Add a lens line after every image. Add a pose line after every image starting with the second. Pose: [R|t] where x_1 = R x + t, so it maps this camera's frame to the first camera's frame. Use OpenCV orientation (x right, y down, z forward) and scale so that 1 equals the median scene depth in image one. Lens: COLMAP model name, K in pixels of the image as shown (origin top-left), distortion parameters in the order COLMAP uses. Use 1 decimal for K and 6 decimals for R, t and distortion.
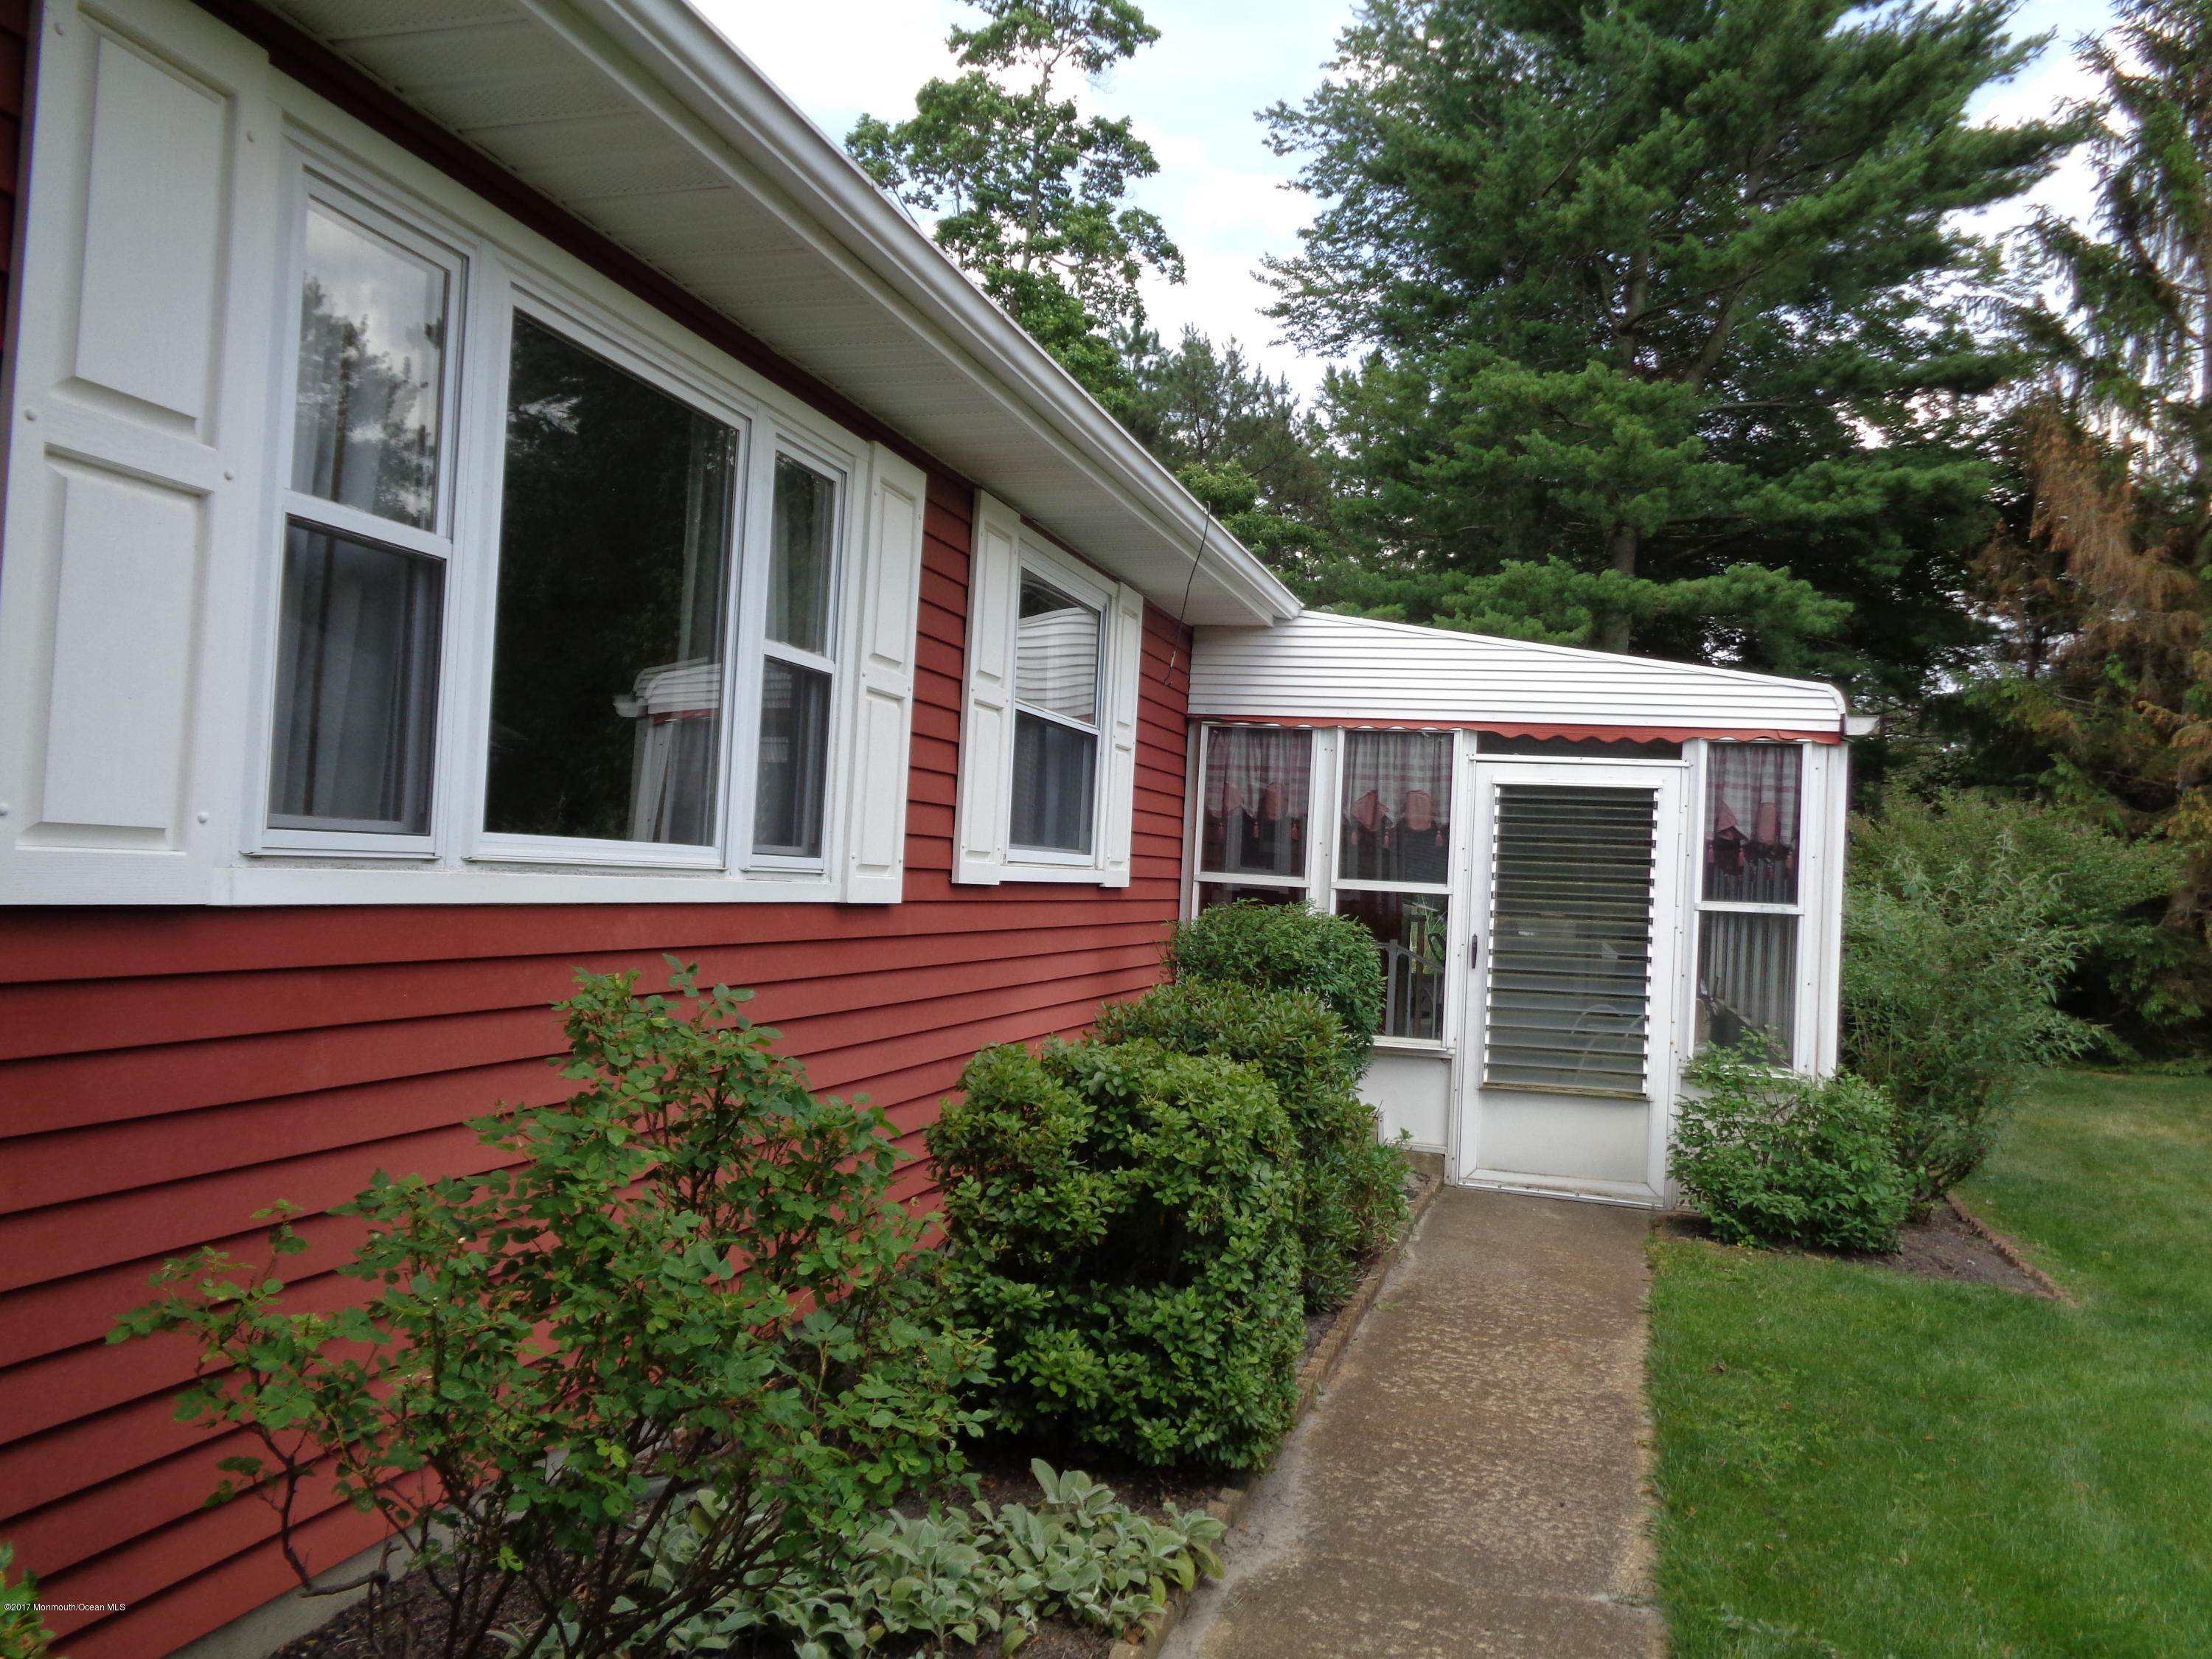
lens RADIAL K [[1658.0, 0, 1106.0], [0, 1658.0, 829.5], [0, 0, 1]] dist [-0.018391, 0.056397]
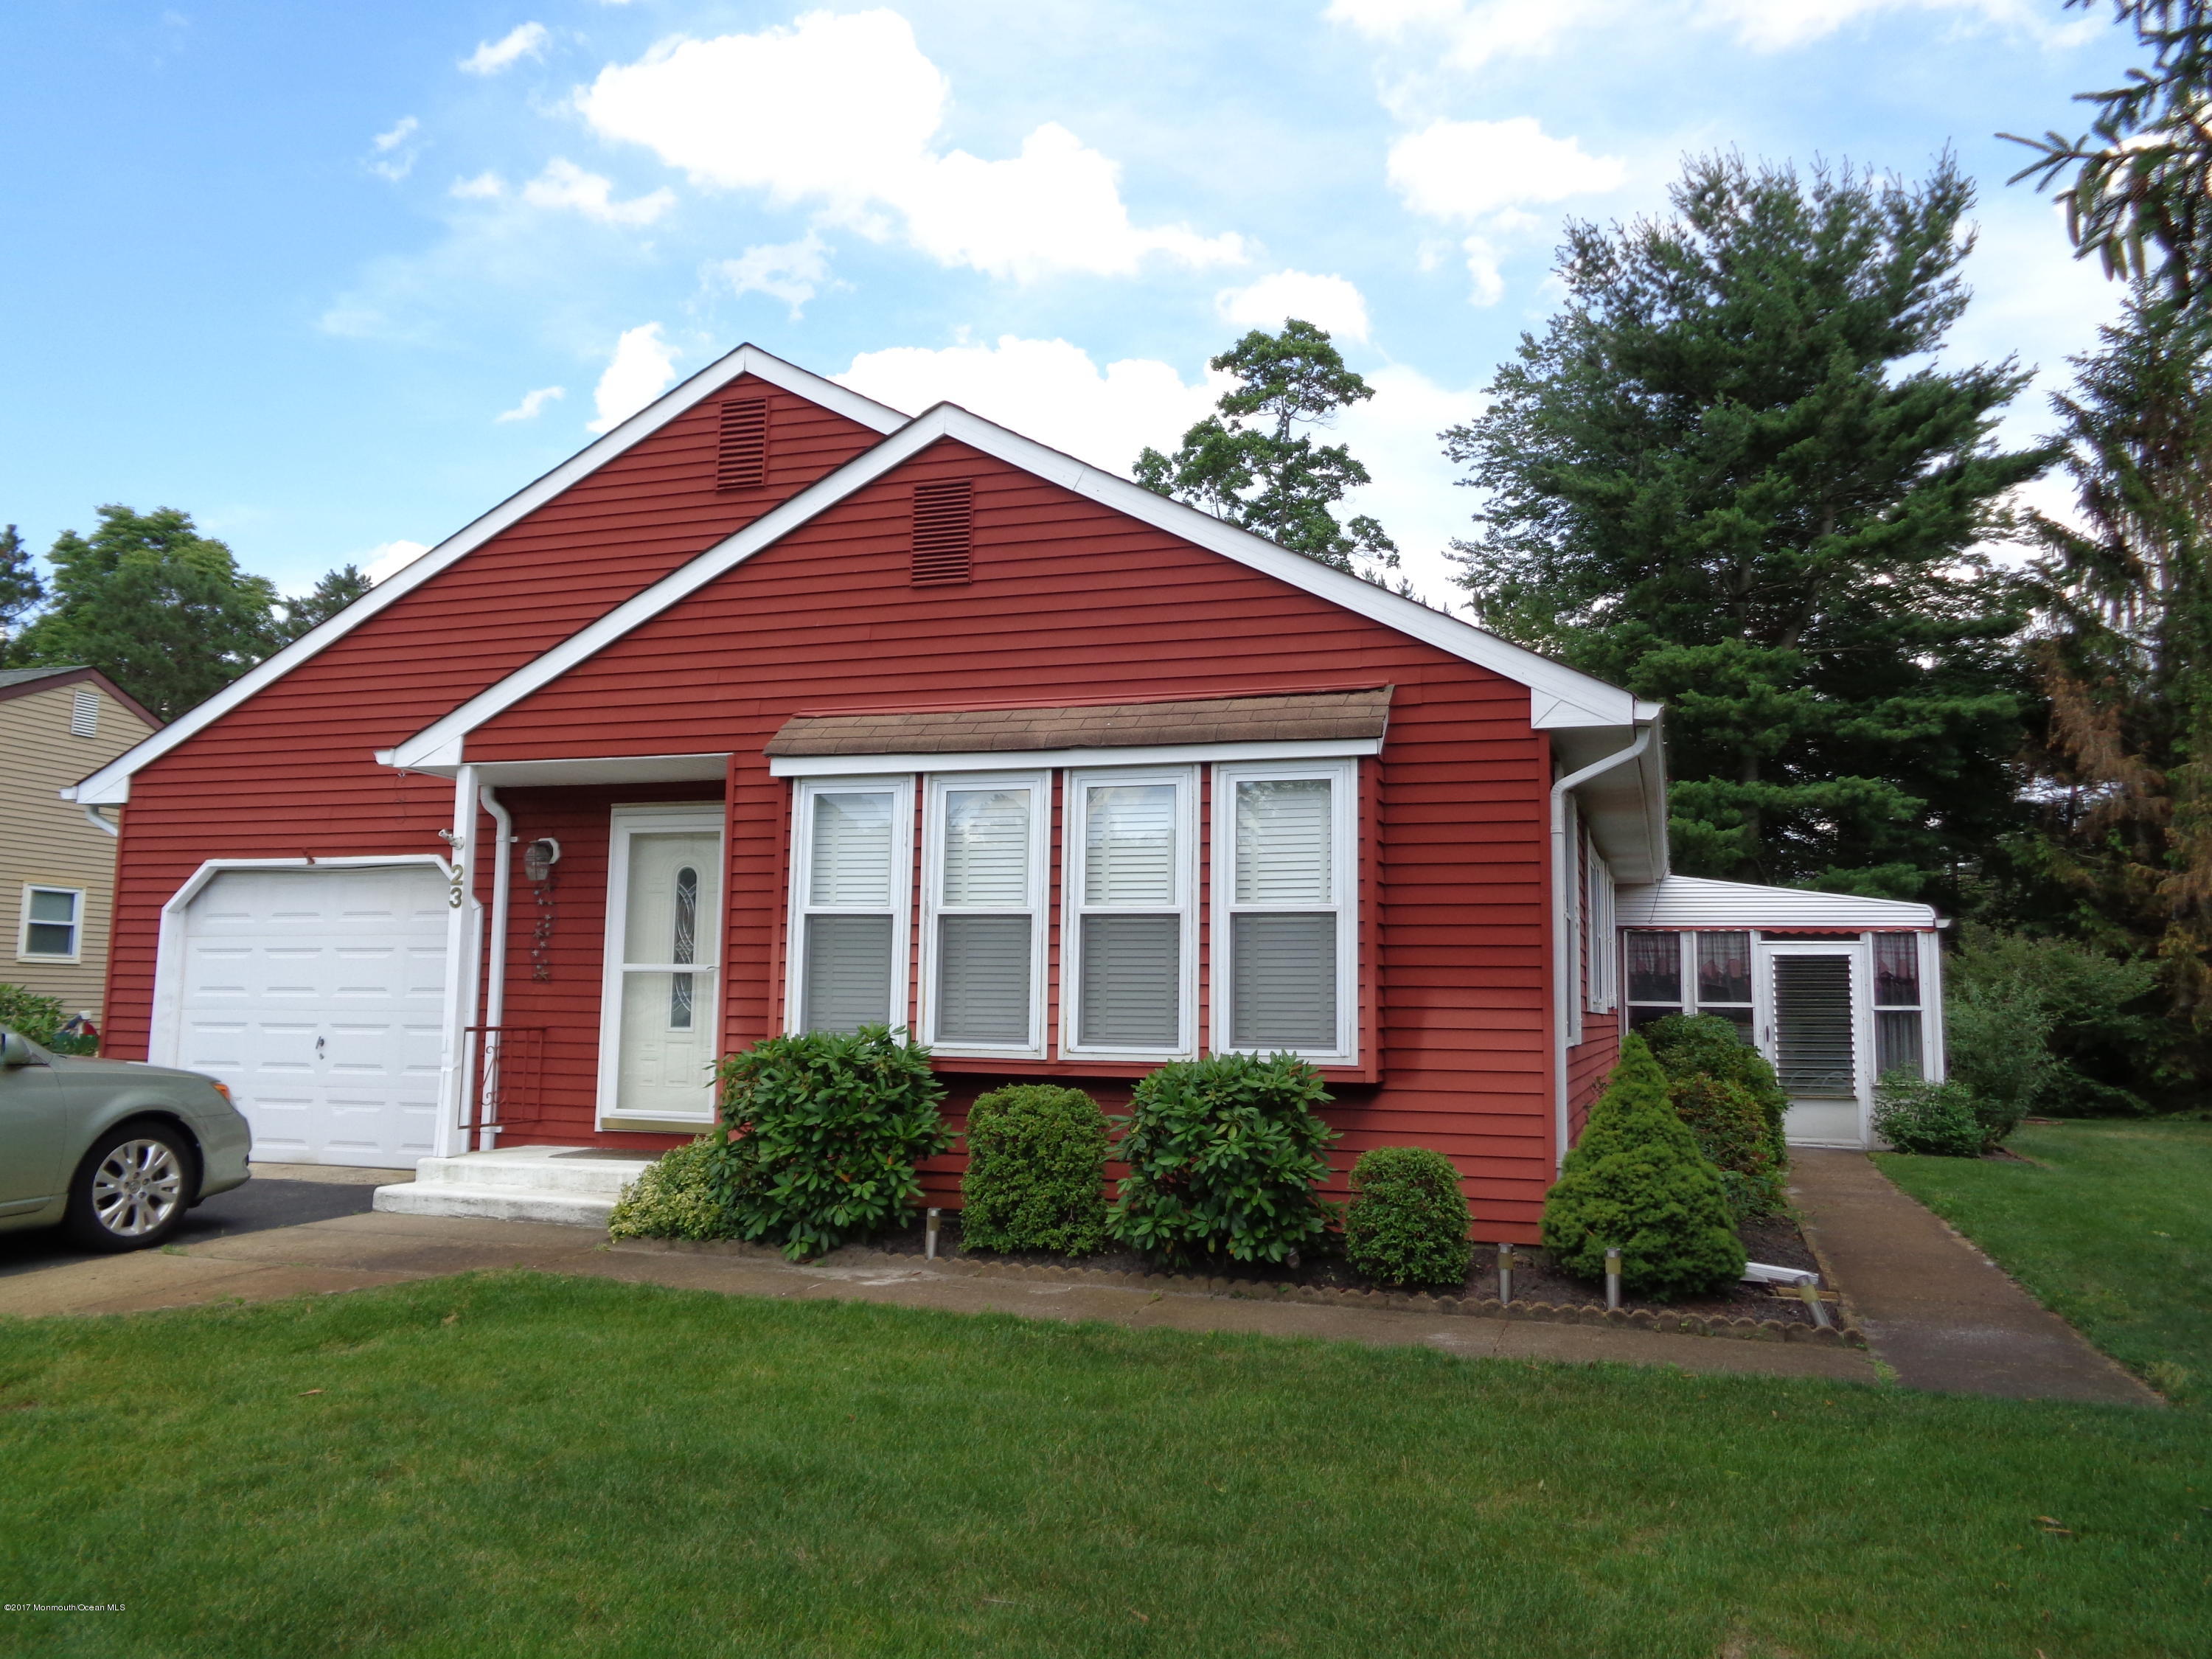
lens RADIAL K [[1658.0, 0, 1106.0], [0, 1658.0, 829.5], [0, 0, 1]] dist [-0.018391, 0.056397]
pose [[0.998535, -0.041591, -0.034606, -0.207783], [0.038474, 0.995525, -0.086315, -0.014218], [0.038041, 0.084857, 0.995667, -0.450995]]
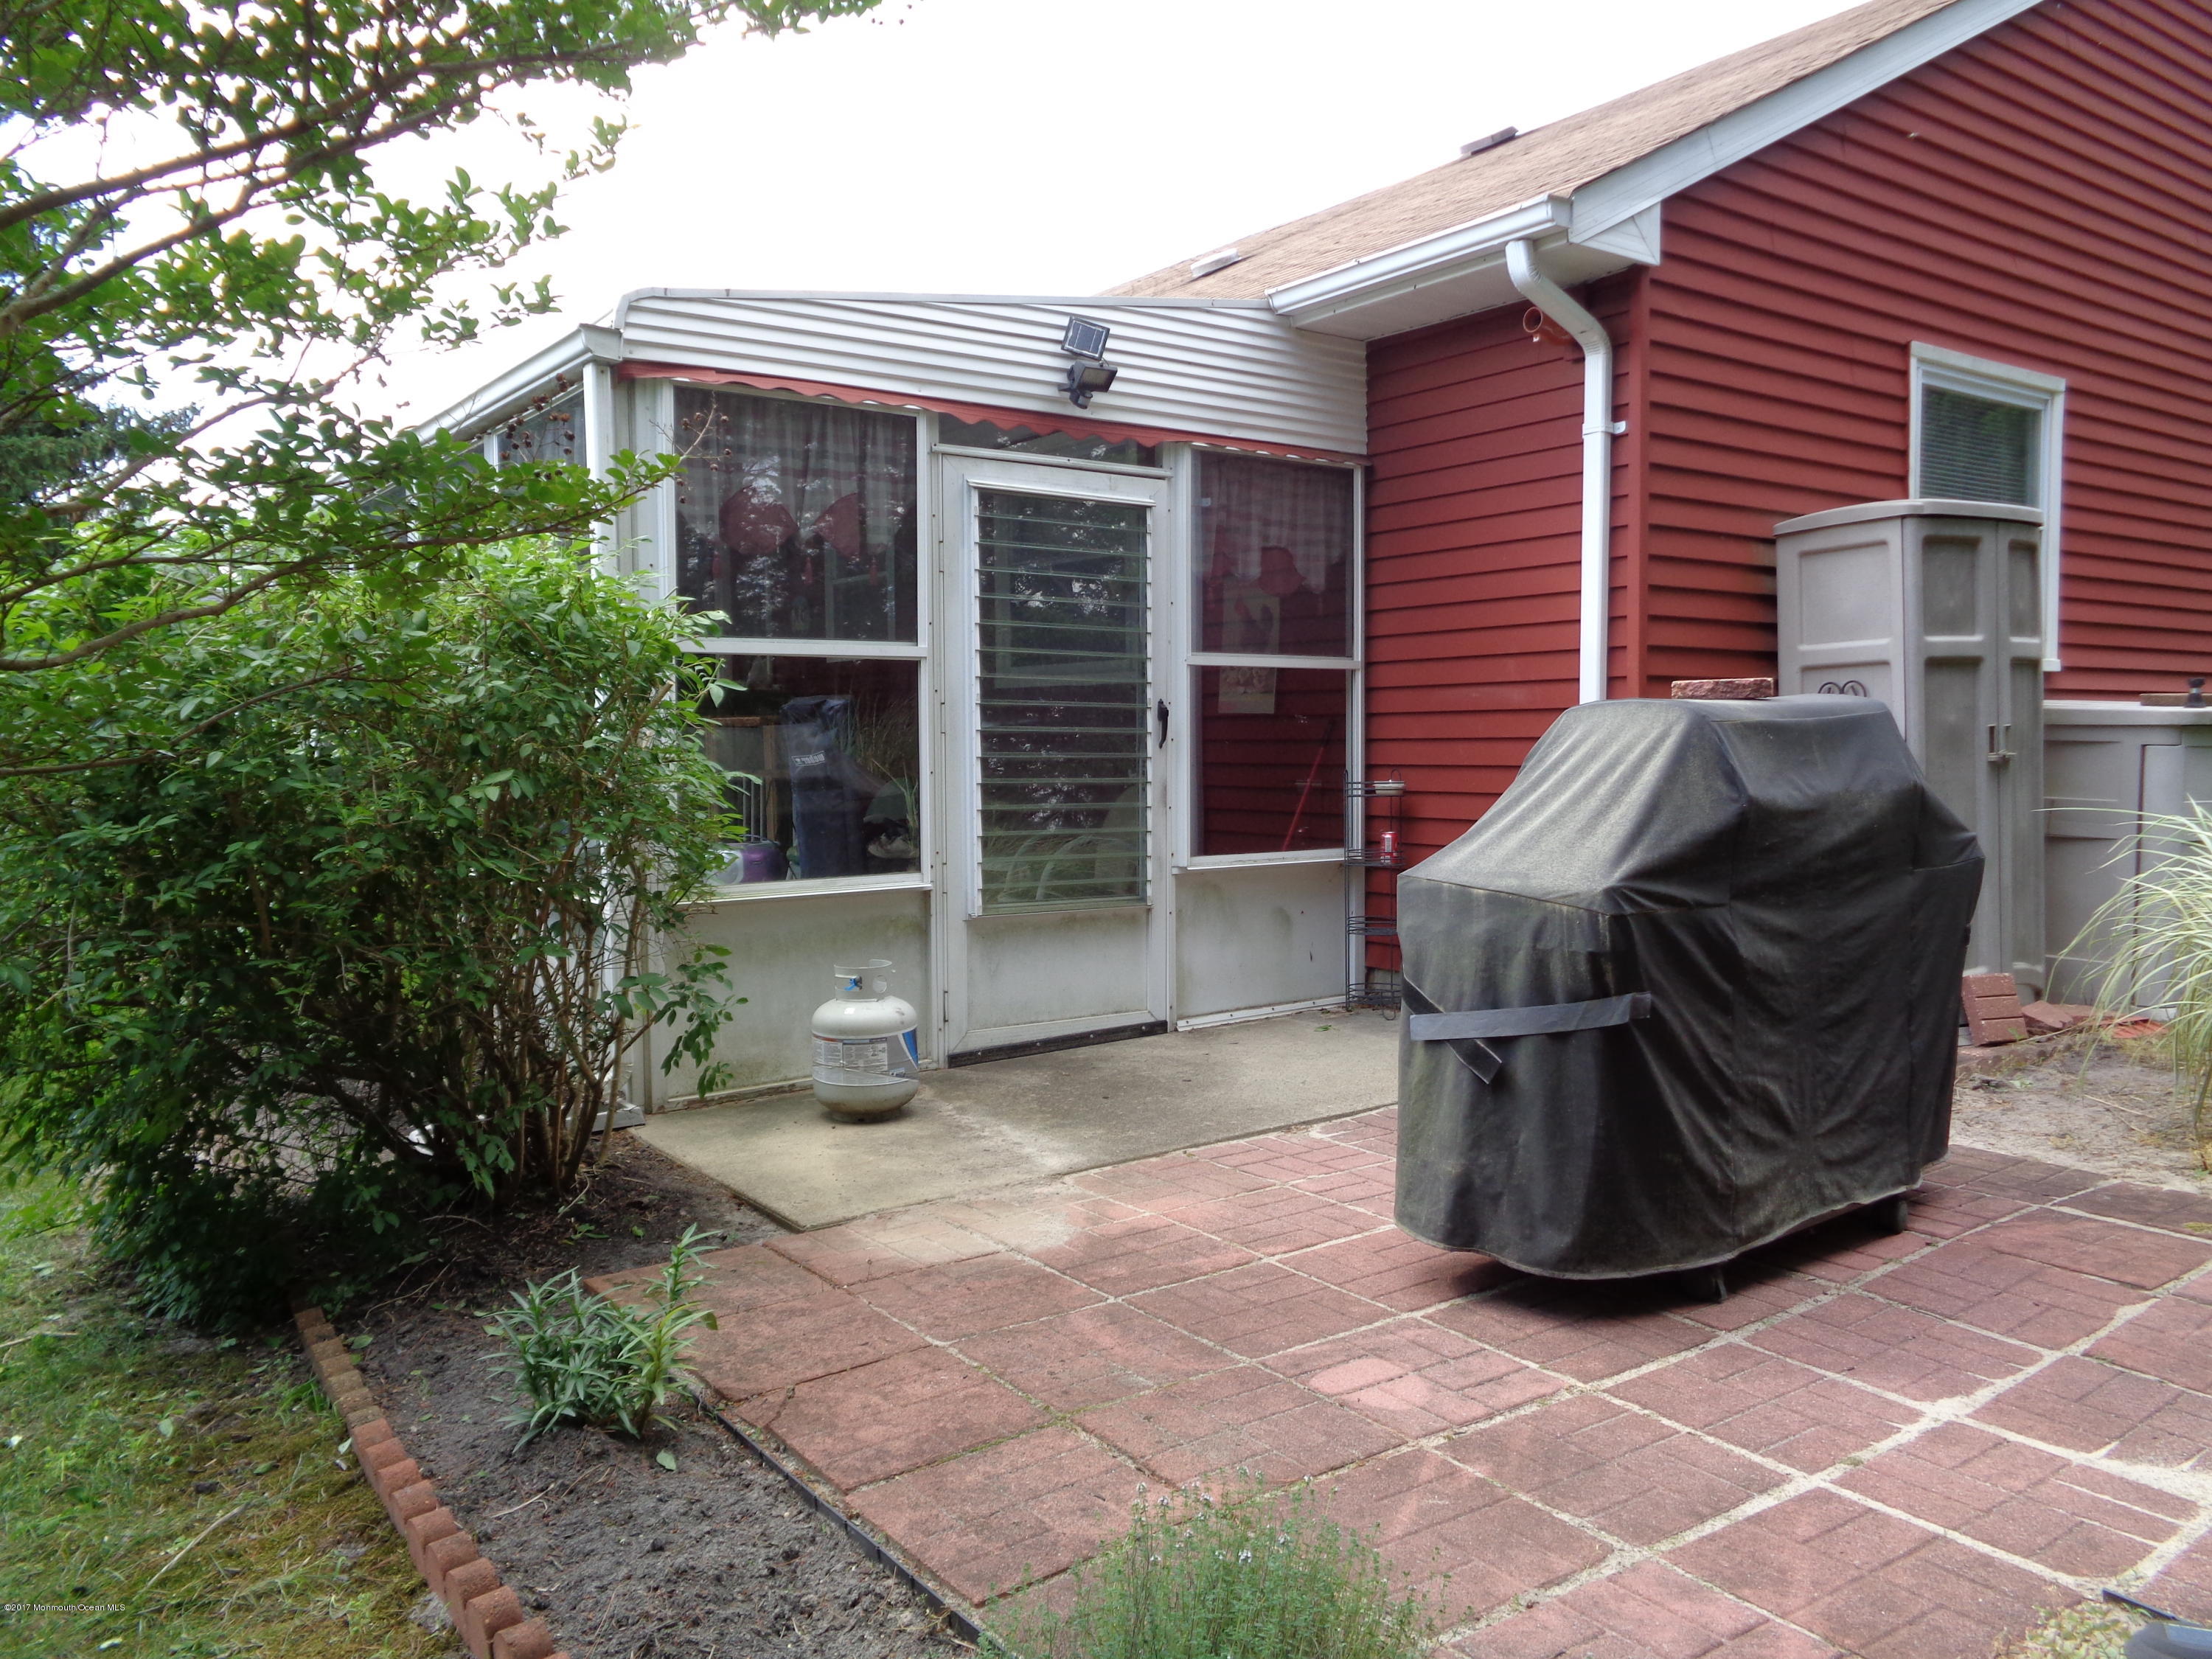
lens RADIAL K [[1658.0, 0, 1106.0], [0, 1658.0, 829.5], [0, 0, 1]] dist [-0.018391, 0.056397]
pose [[0.610693, -0.121840, 0.782438, -0.109223], [-0.031356, 0.983596, 0.177637, -0.005376], [-0.791246, -0.133015, 0.596855, 0.198362]]
